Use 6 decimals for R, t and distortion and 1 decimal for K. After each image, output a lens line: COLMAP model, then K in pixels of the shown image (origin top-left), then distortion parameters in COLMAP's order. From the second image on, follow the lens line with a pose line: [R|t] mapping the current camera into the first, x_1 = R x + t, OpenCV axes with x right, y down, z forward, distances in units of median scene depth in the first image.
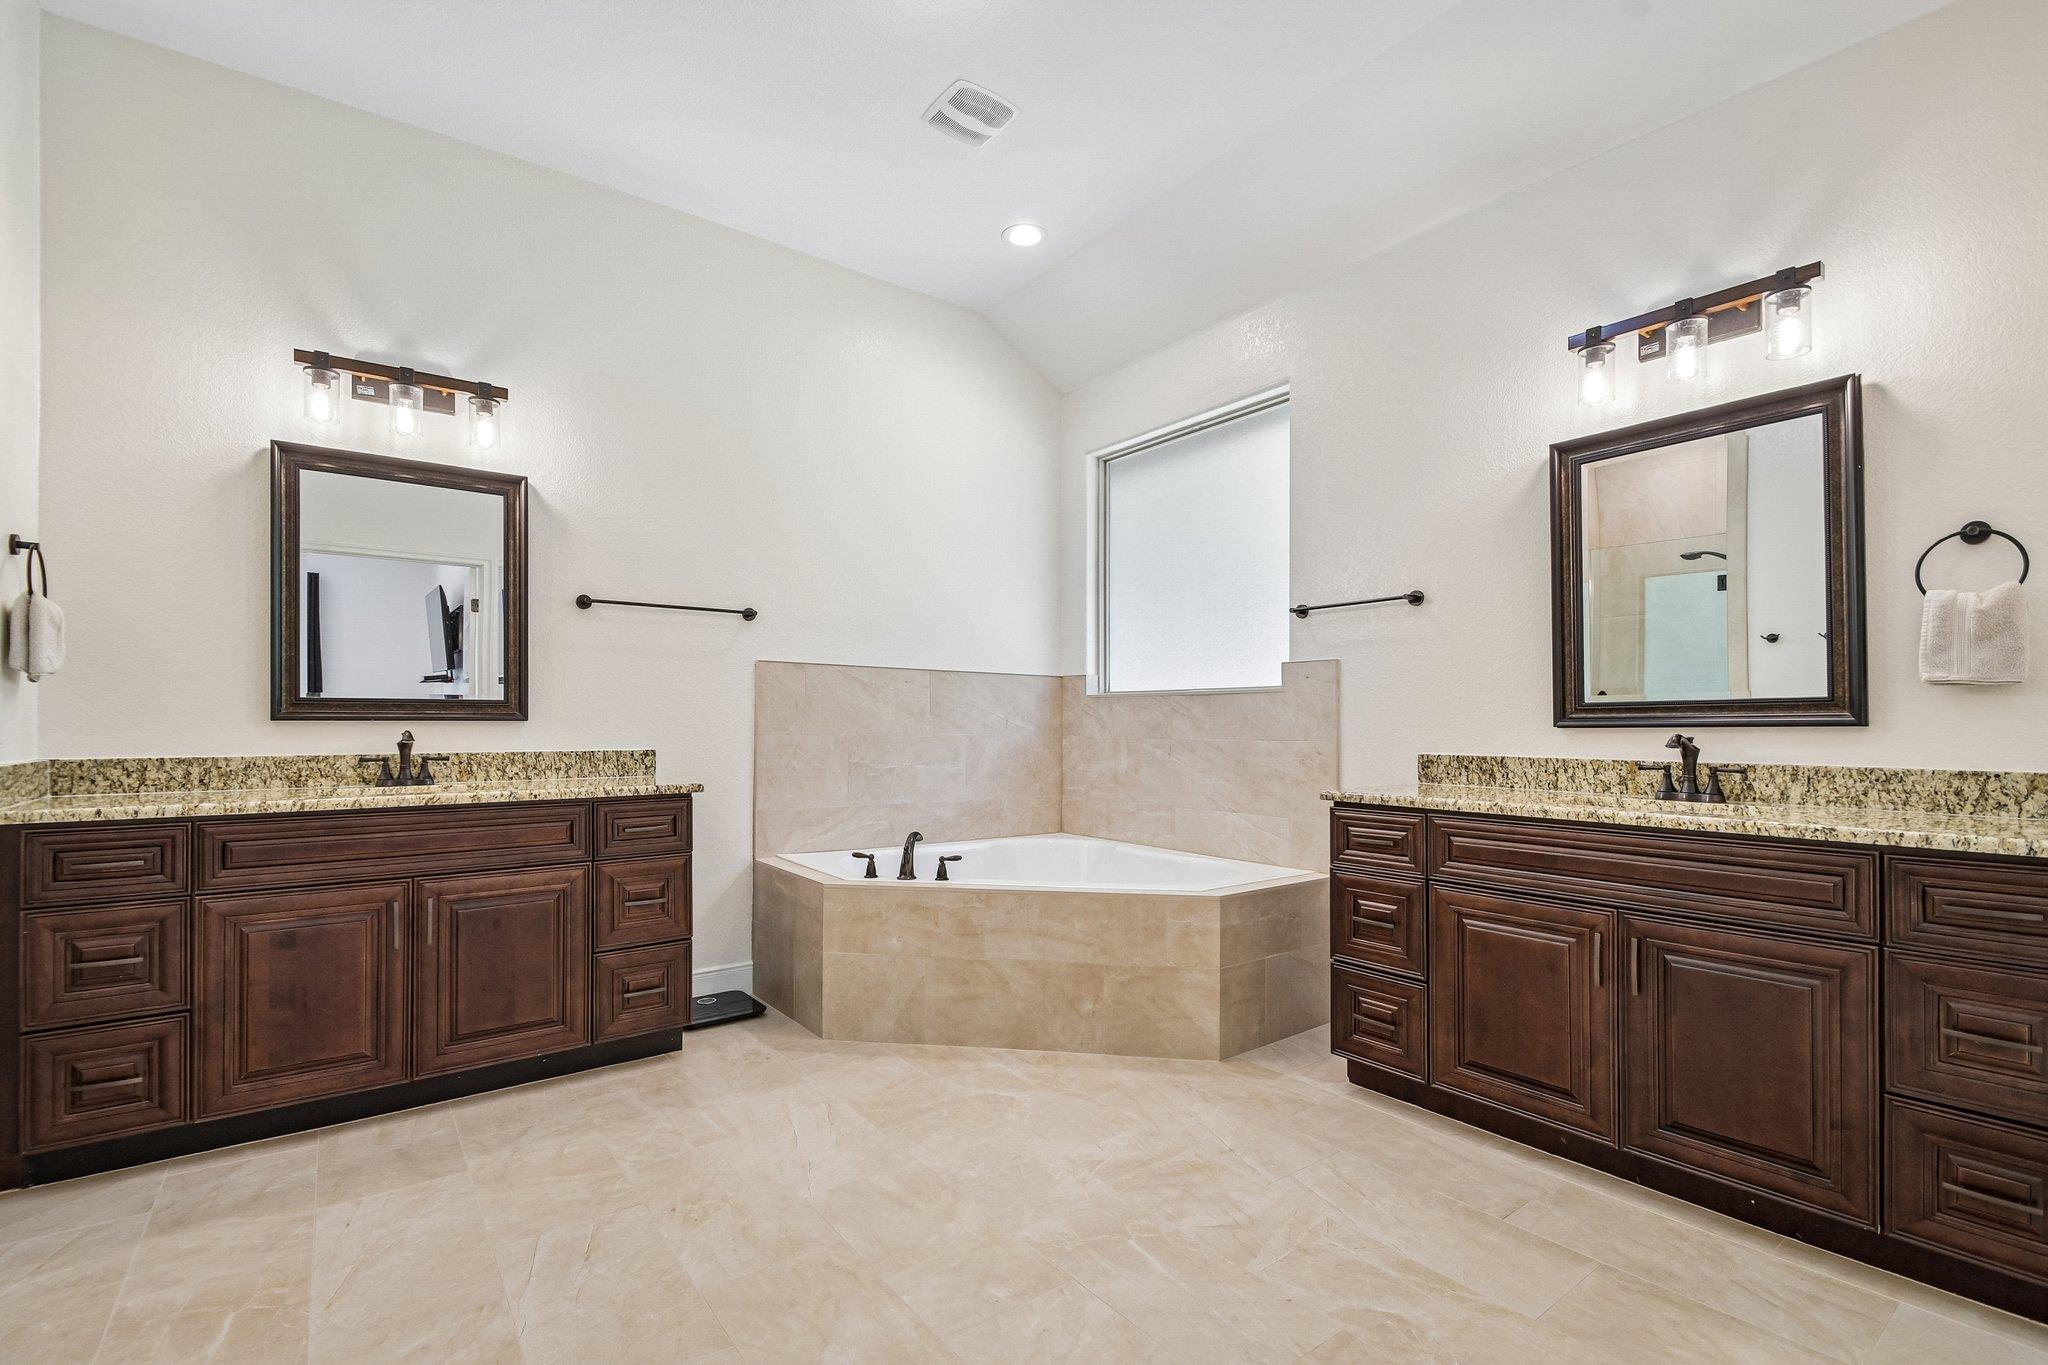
lens RADIAL K [[909.8, 0, 1023.1], [0, 909.8, 695.3], [0, 0, 1]] dist [0.011521, -0.012505]
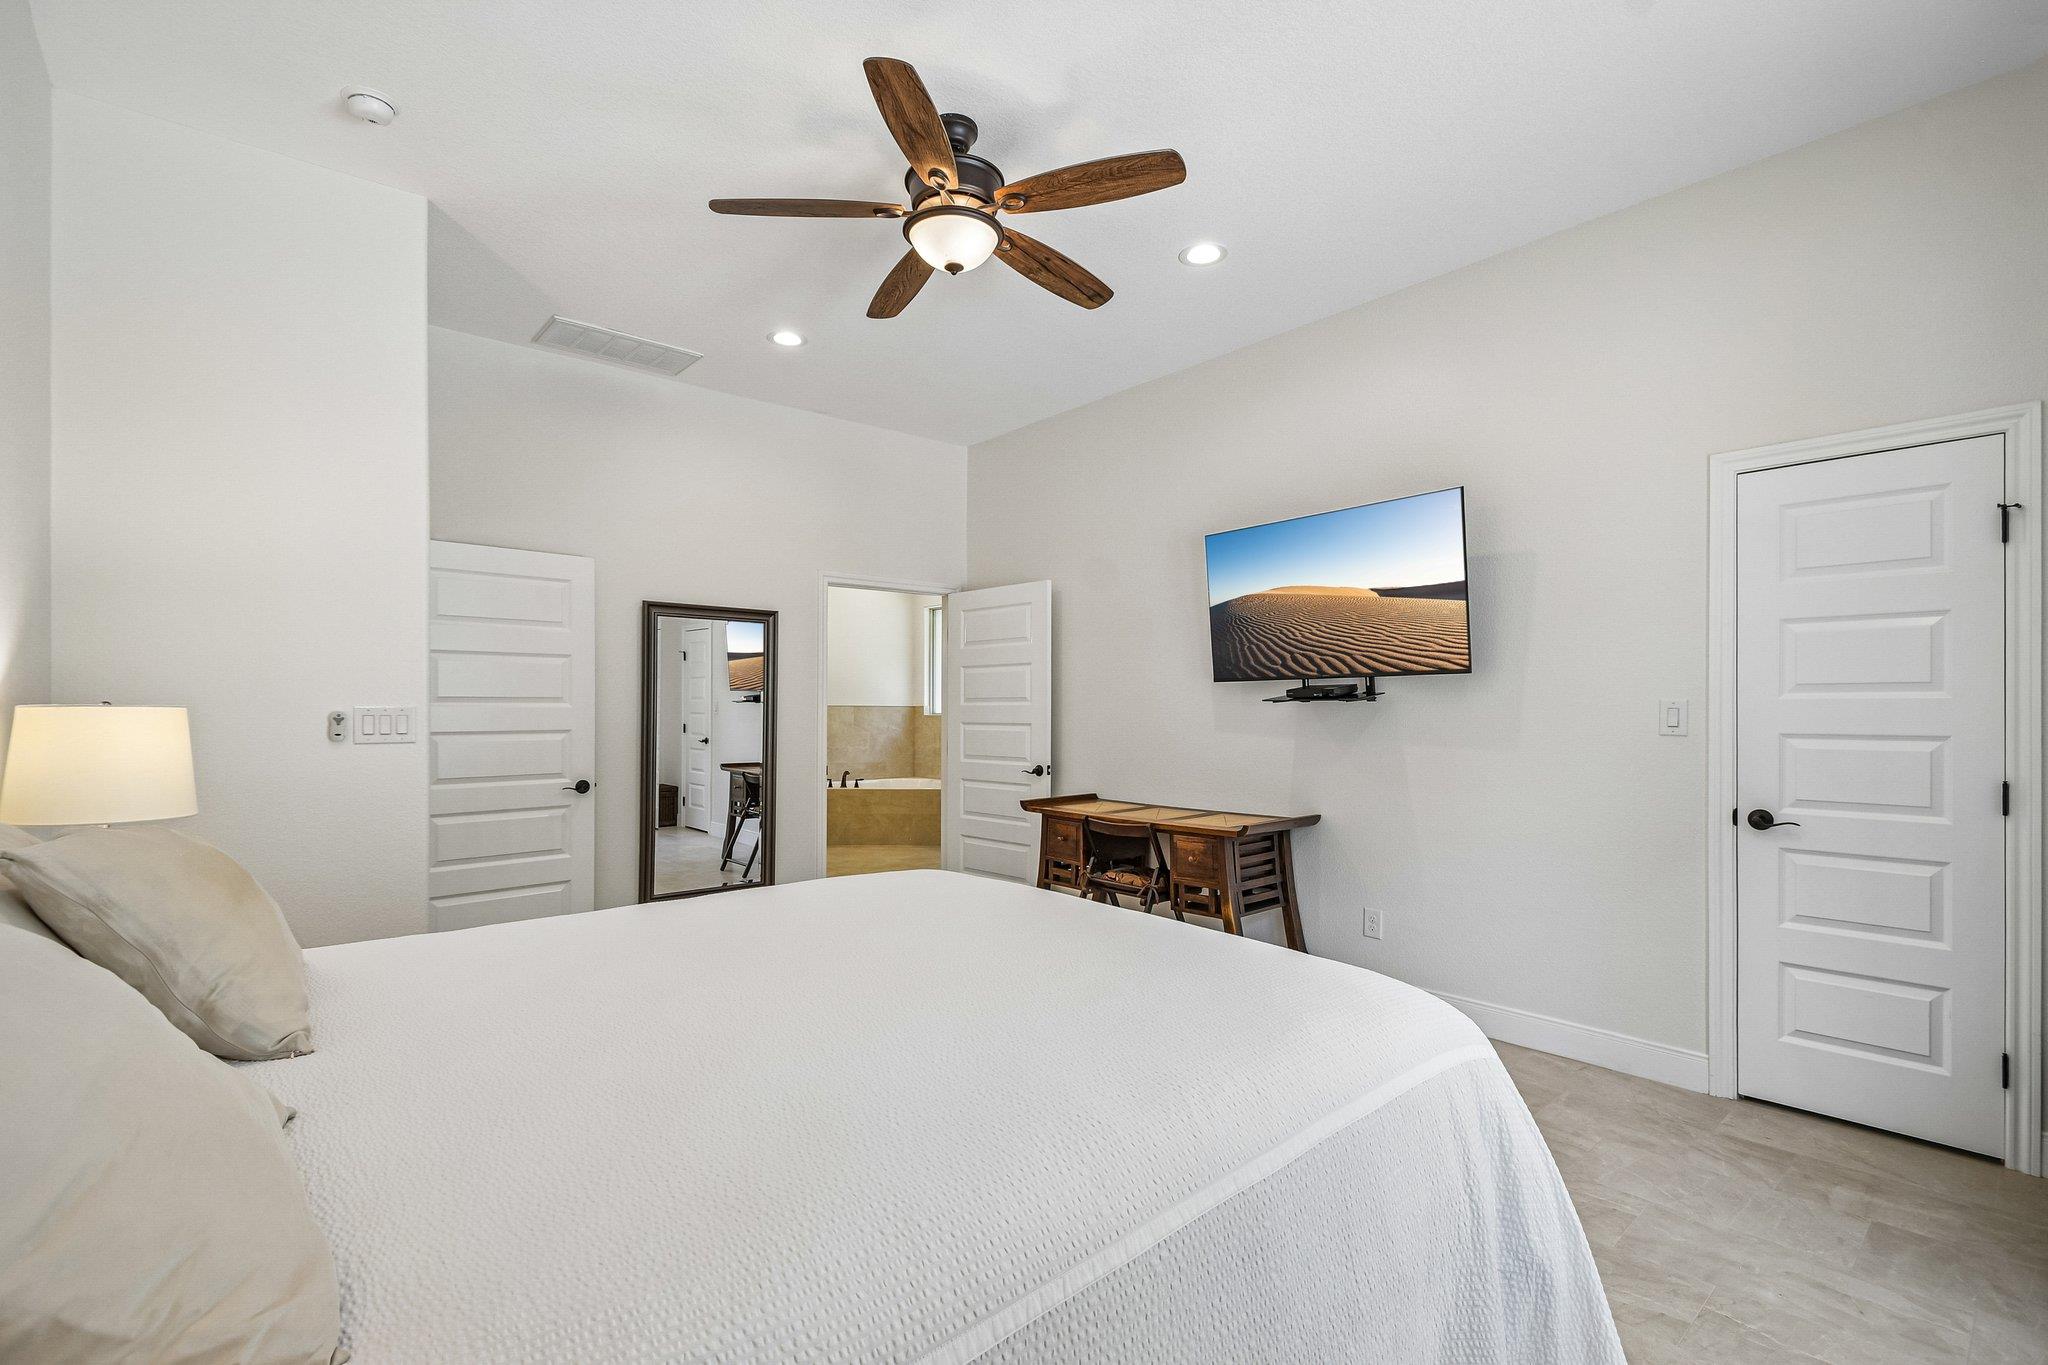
lens RADIAL K [[909.8, 0, 1035.1], [0, 909.8, 689.7], [0, 0, 1]] dist [0.011521, -0.012505]
pose [[0.996872, -0.001980, 0.079006, 0.242476], [0.001186, 0.999948, 0.010103, -0.125455], [-0.079022, -0.009978, 0.996823, -1.860886]]
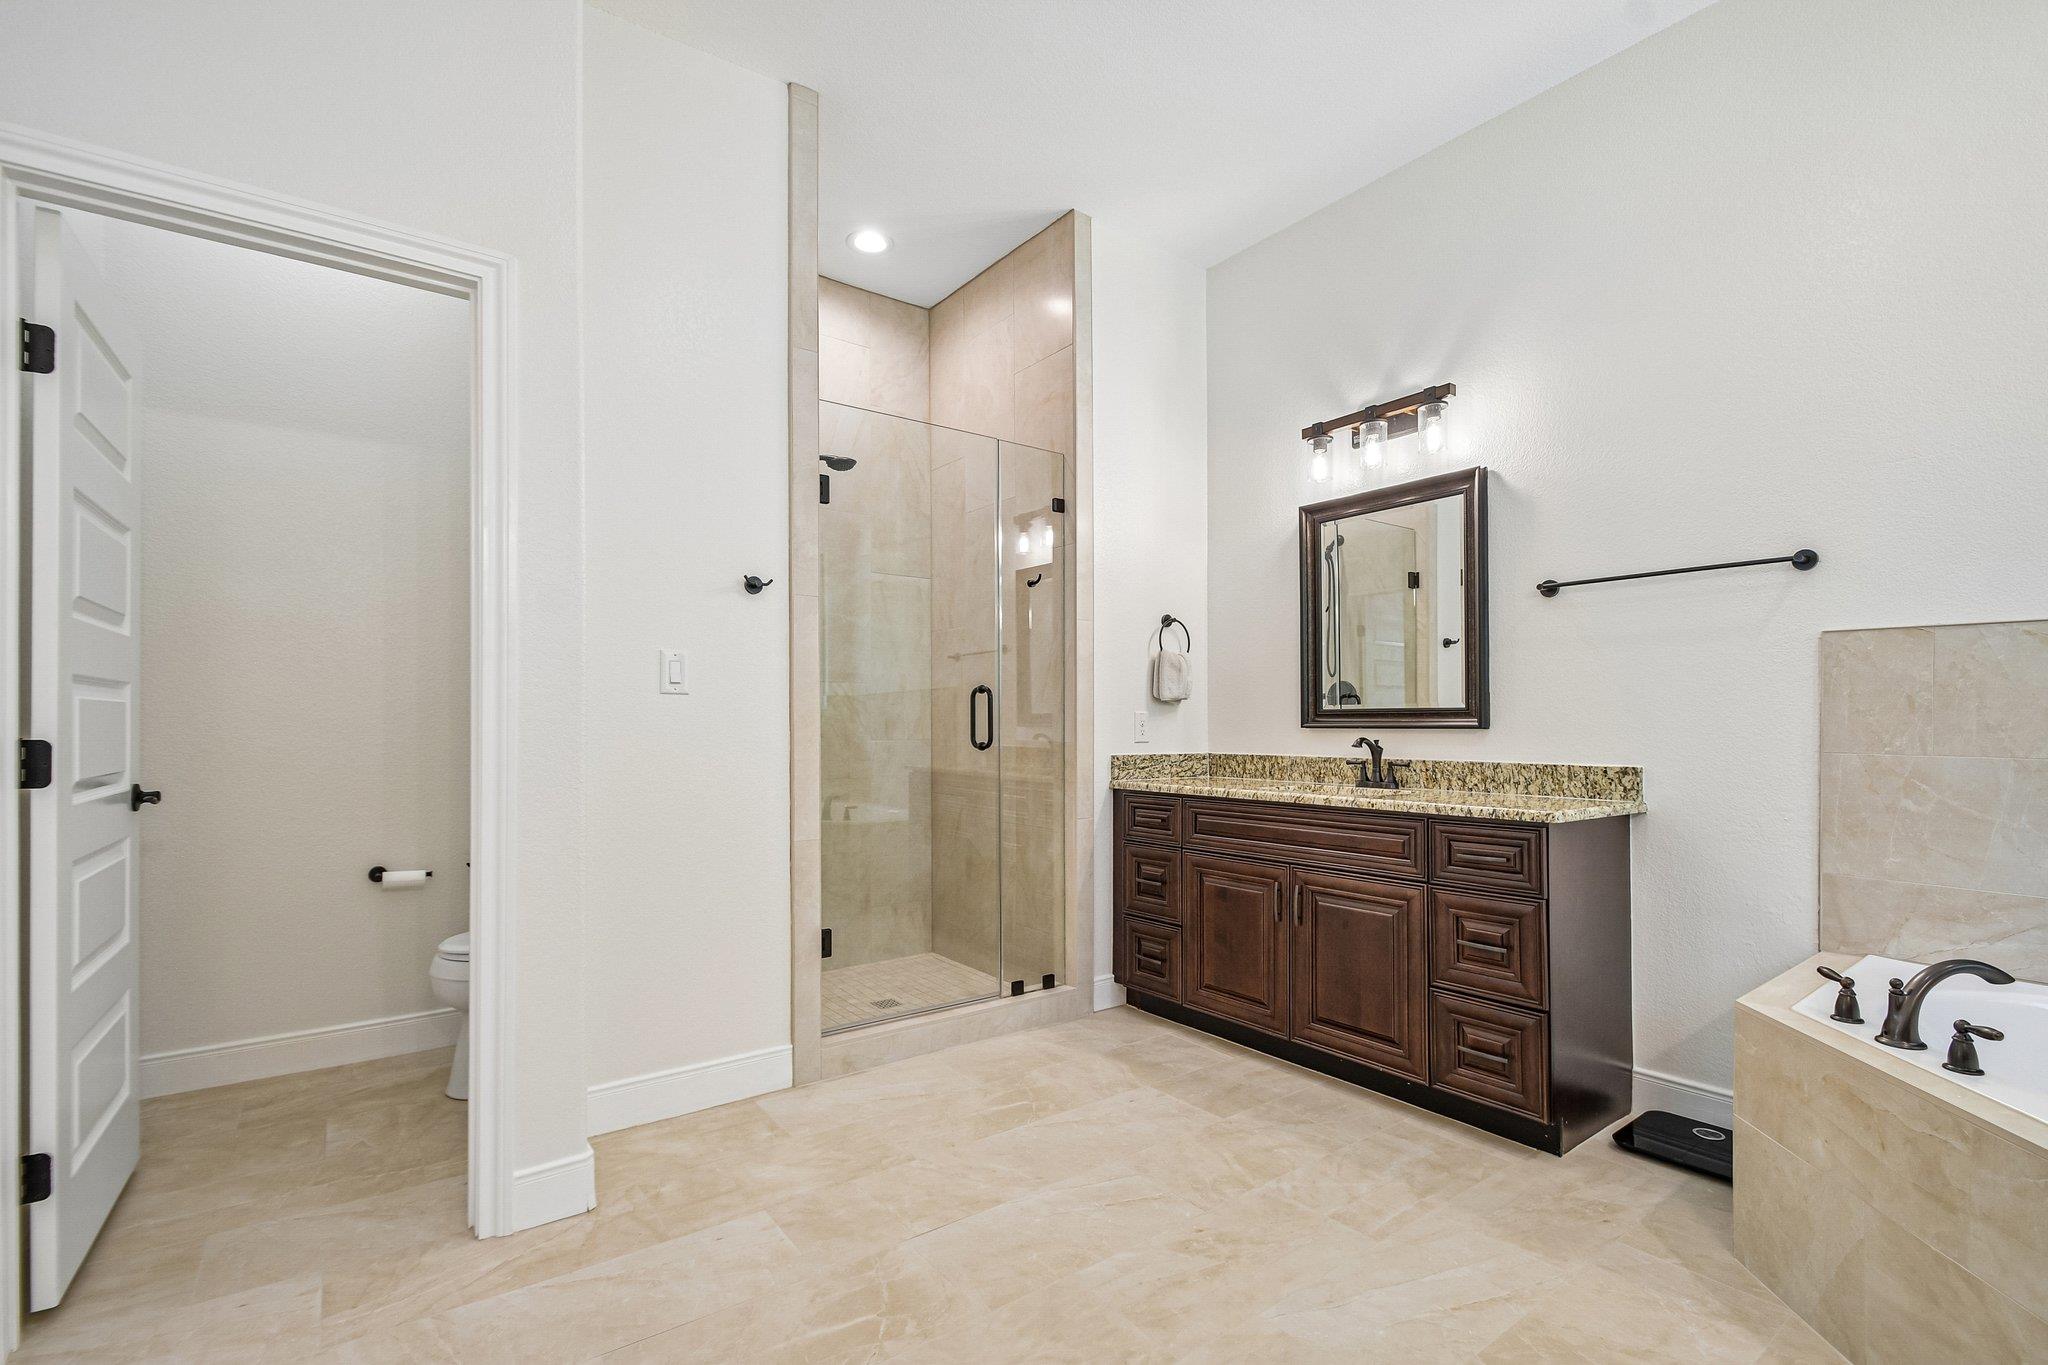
lens RADIAL K [[909.8, 0, 1024.3], [0, 909.8, 718.3], [0, 0, 1]] dist [0.011521, -0.012505]
pose [[-0.004266, -0.011757, -0.999922, 0.400581], [0.024765, 0.999623, -0.011860, 0.017428], [0.999684, -0.024814, -0.003973, 0.559804]]
